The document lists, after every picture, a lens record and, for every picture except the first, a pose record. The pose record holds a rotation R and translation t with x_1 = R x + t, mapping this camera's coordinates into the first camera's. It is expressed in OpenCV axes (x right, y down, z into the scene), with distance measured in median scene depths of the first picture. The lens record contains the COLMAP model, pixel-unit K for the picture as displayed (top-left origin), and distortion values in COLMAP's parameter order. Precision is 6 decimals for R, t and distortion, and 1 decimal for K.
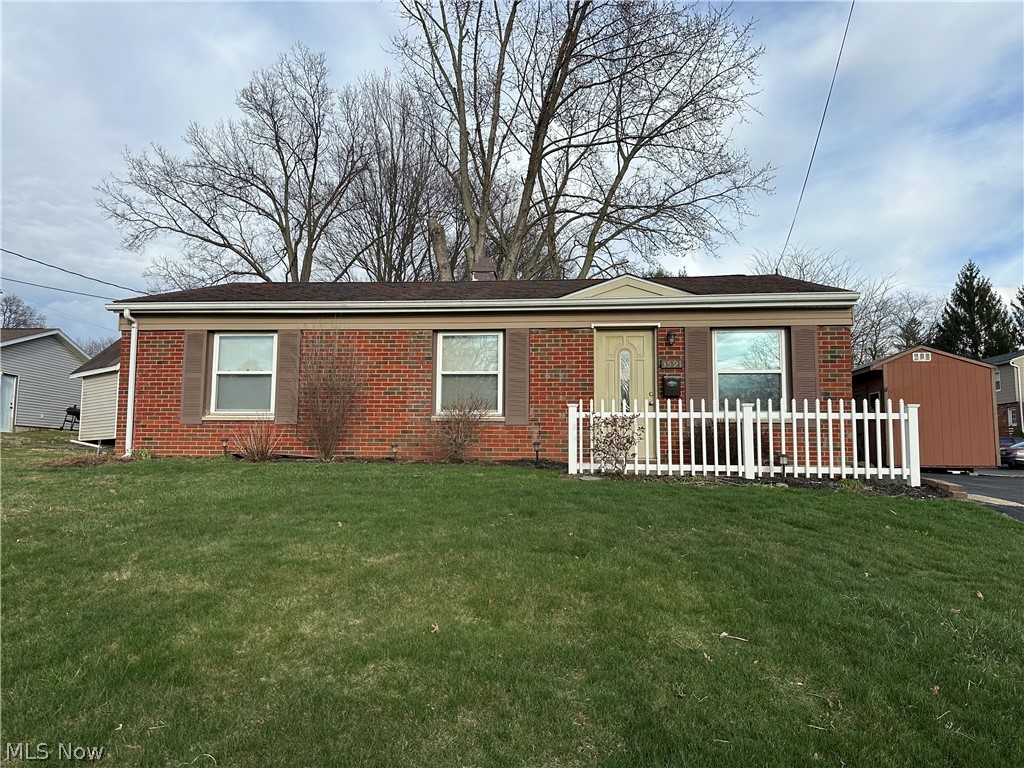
lens RADIAL K [[713.2, 0, 508.1], [0, 713.2, 387.6], [0, 0, 1]] dist [0.044336, -0.051286]
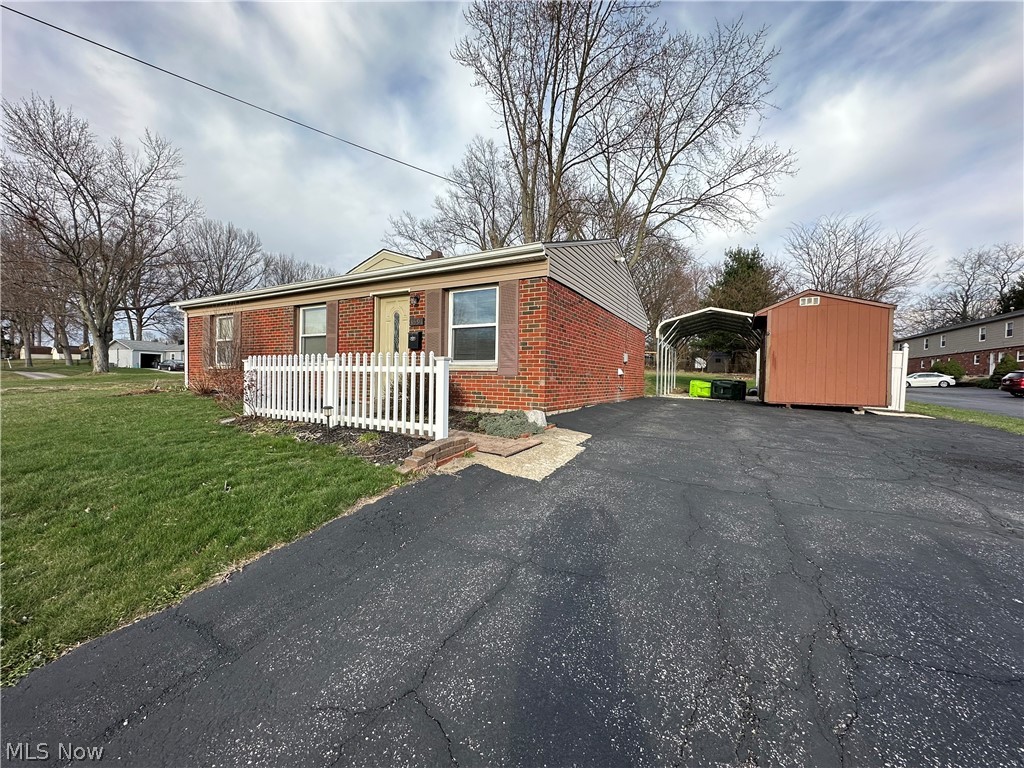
lens RADIAL K [[406.2, 0, 512.2], [0, 406.2, 383.3], [0, 0, 1]] dist [-0.003719, 0.001894]
pose [[0.918281, 0.011293, -0.395768, 0.665900], [0.031190, 0.994423, 0.100744, 0.005850], [0.394698, -0.104856, 0.912808, 0.435814]]
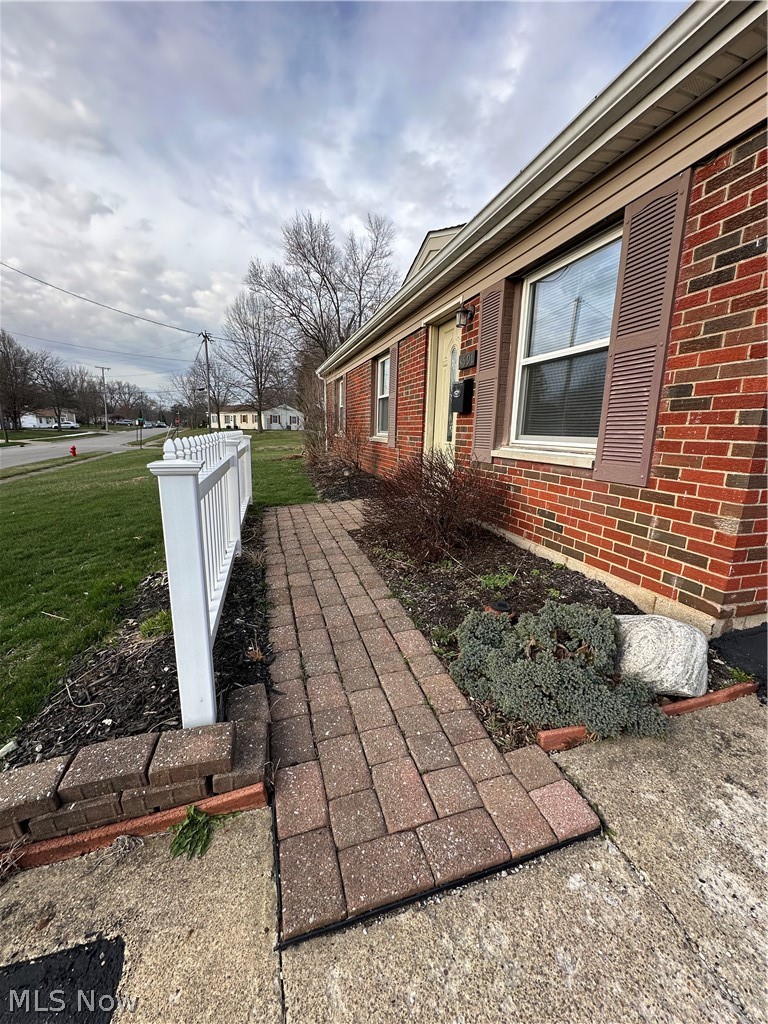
lens RADIAL K [[406.2, 0, 388.6], [0, 406.2, 511.9], [0, 0, 1]] dist [-0.003719, 0.001894]
pose [[0.395290, 0.181365, -0.900474, 0.570552], [0.082625, 0.969319, 0.231502, 0.008526], [0.914833, -0.165912, 0.368177, 0.793468]]
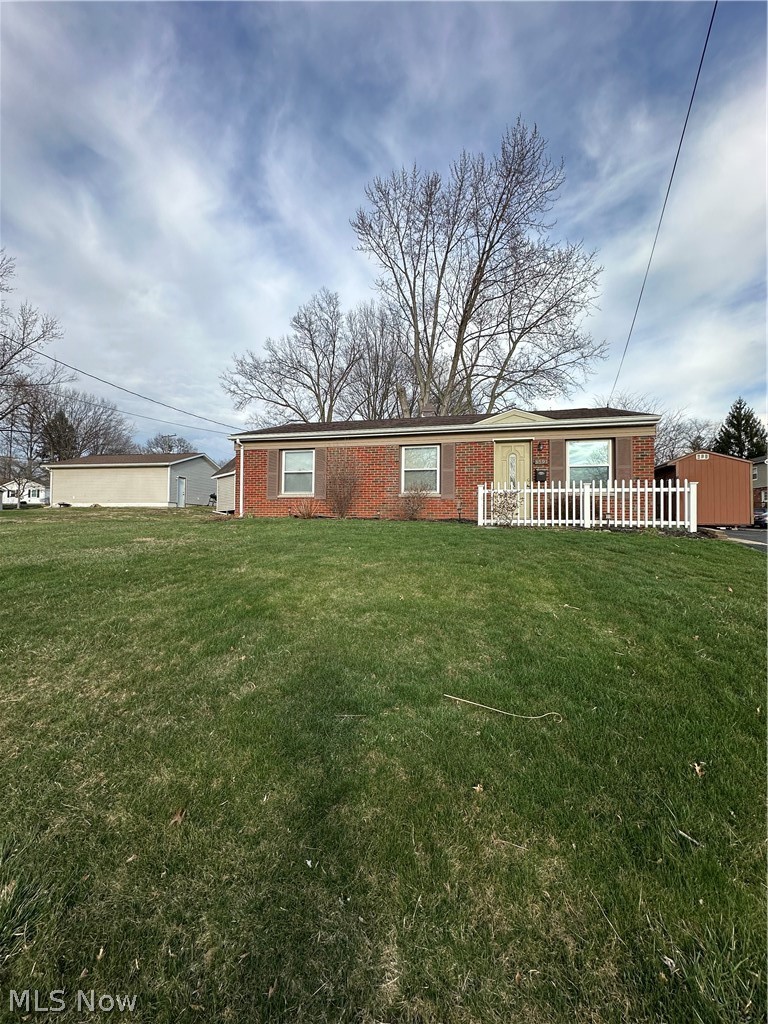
lens RADIAL K [[406.2, 0, 385.9], [0, 406.2, 510.9], [0, 0, 1]] dist [-0.003719, 0.001894]
pose [[0.990012, -0.002857, -0.140953, 0.001938], [0.012444, 0.997663, 0.067184, 0.014203], [0.140432, -0.068267, 0.987734, -0.007158]]
